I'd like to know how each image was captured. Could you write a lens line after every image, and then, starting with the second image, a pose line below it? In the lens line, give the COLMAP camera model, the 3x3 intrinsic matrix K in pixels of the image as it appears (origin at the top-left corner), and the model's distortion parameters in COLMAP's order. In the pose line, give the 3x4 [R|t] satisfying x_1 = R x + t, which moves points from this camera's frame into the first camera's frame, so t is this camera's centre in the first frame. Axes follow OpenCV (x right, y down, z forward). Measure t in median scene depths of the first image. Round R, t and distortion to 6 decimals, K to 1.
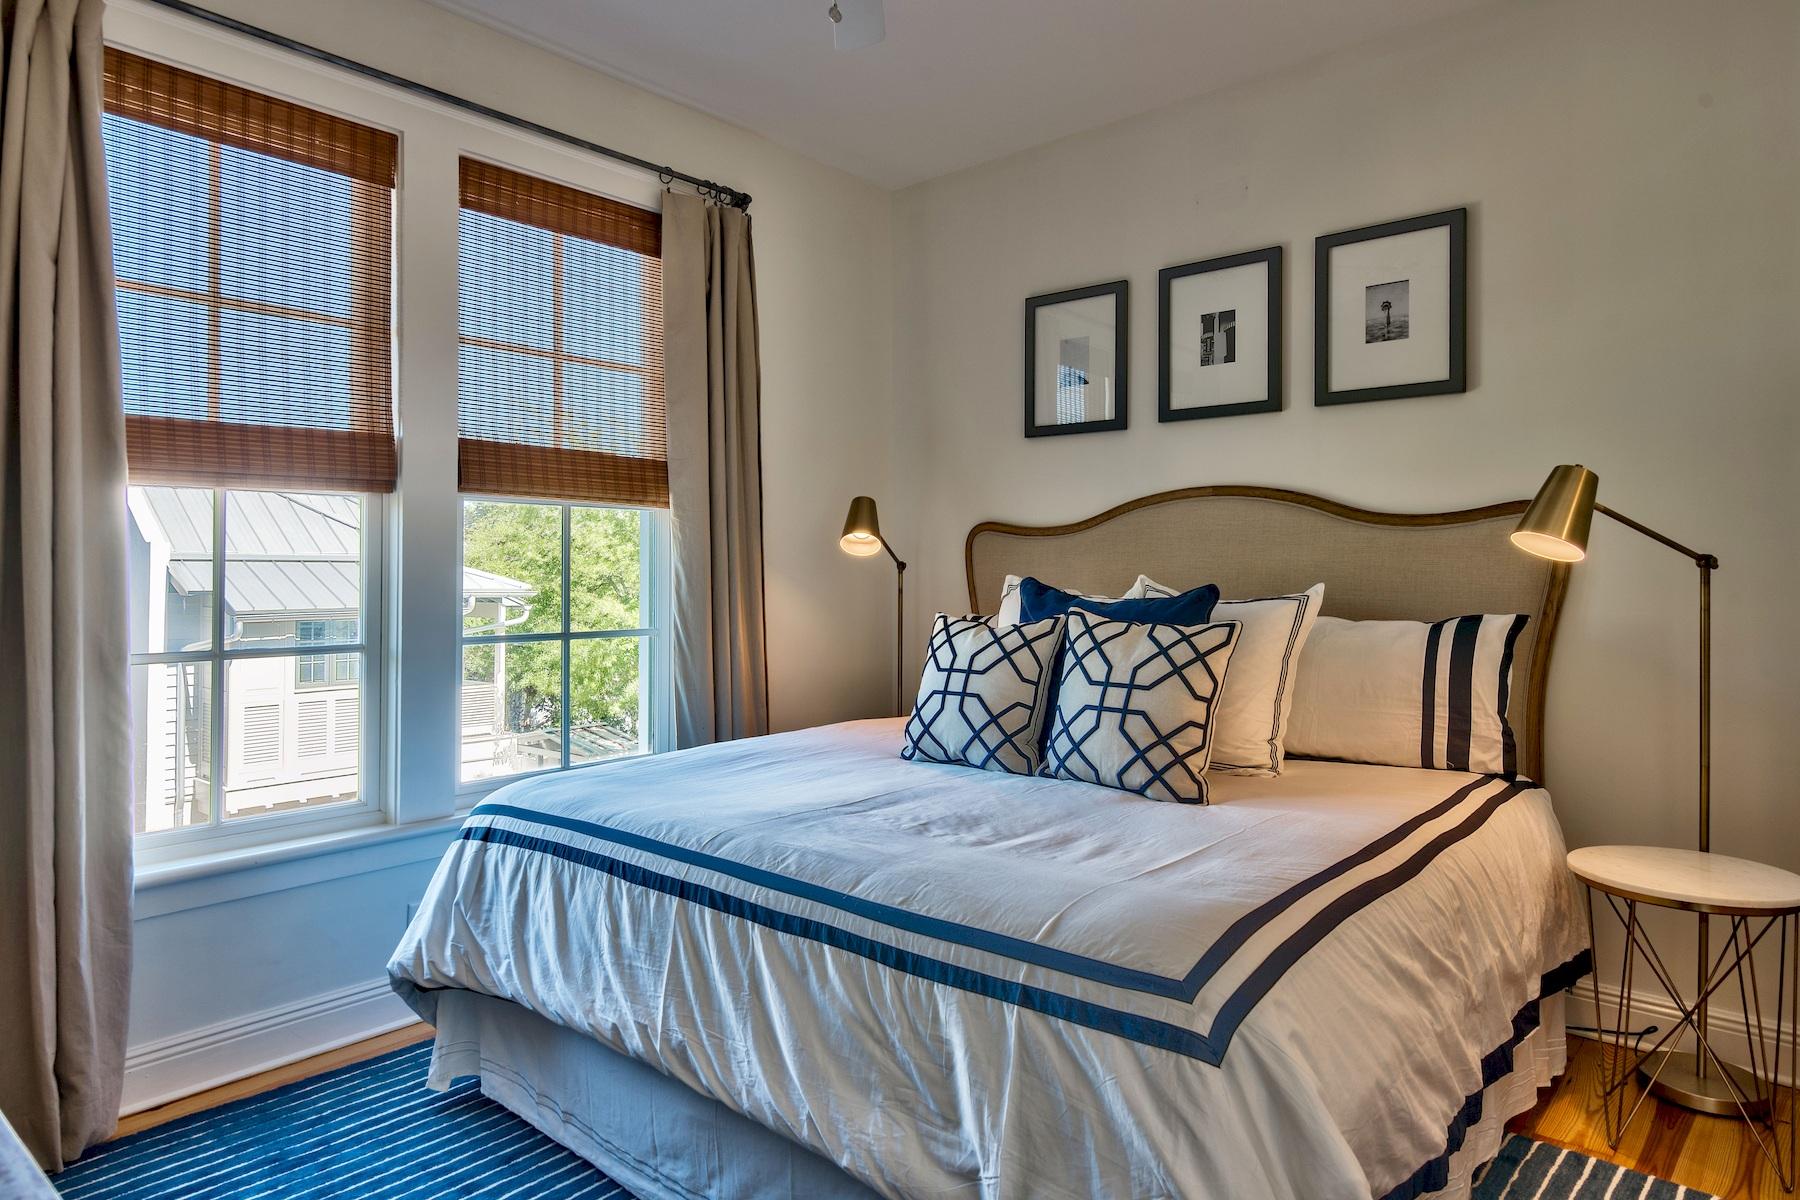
lens RADIAL K [[1068.3, 0, 898.7], [0, 1068.3, 590.6], [0, 0, 1]] dist [-0.001531, 0.000212]
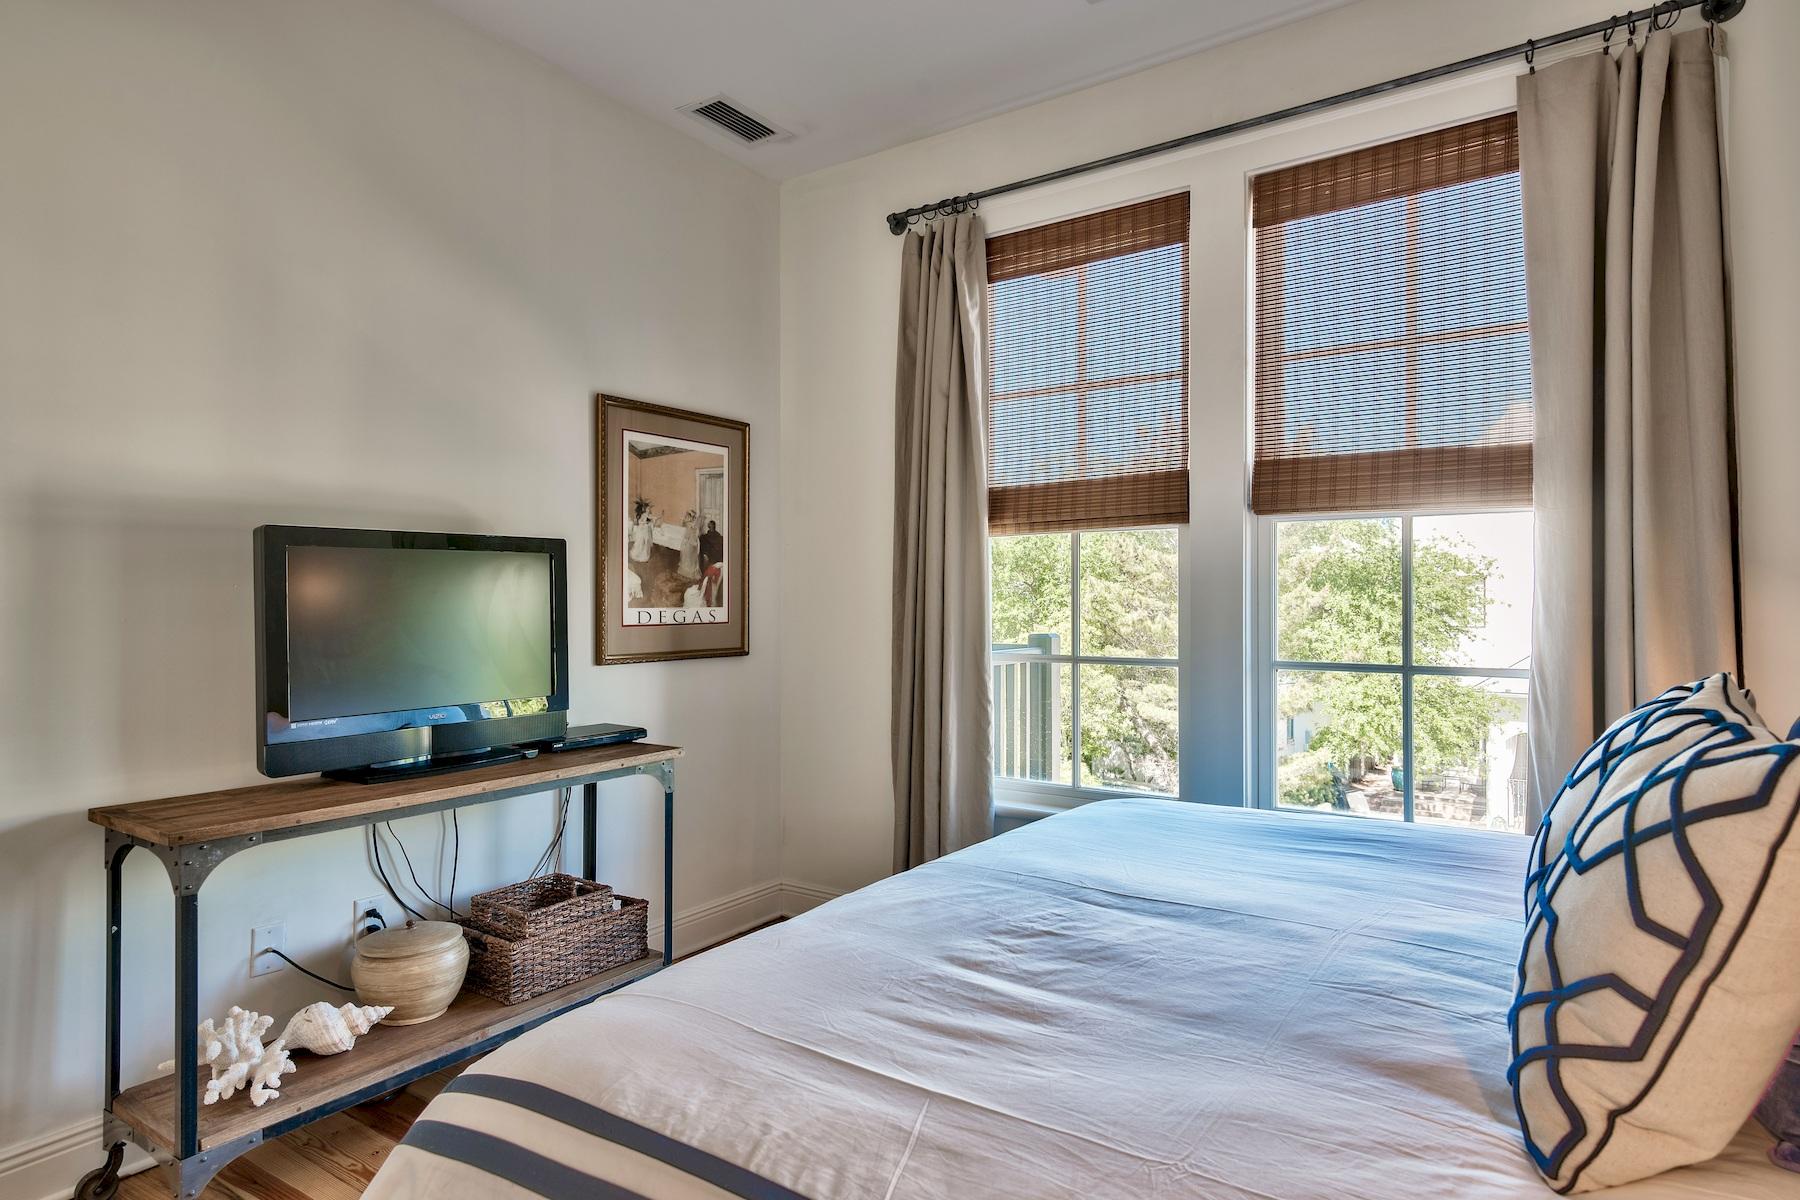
lens RADIAL K [[1019.6, 0, 900.0], [0, 1019.6, 600.0], [0, 0, 1]] dist [0.028795, 0.000221]
pose [[0.119964, 0.003609, -0.992772, 0.516809], [-0.012180, 0.999923, 0.002163, -0.011219], [0.992703, 0.011832, 0.119999, 0.576836]]
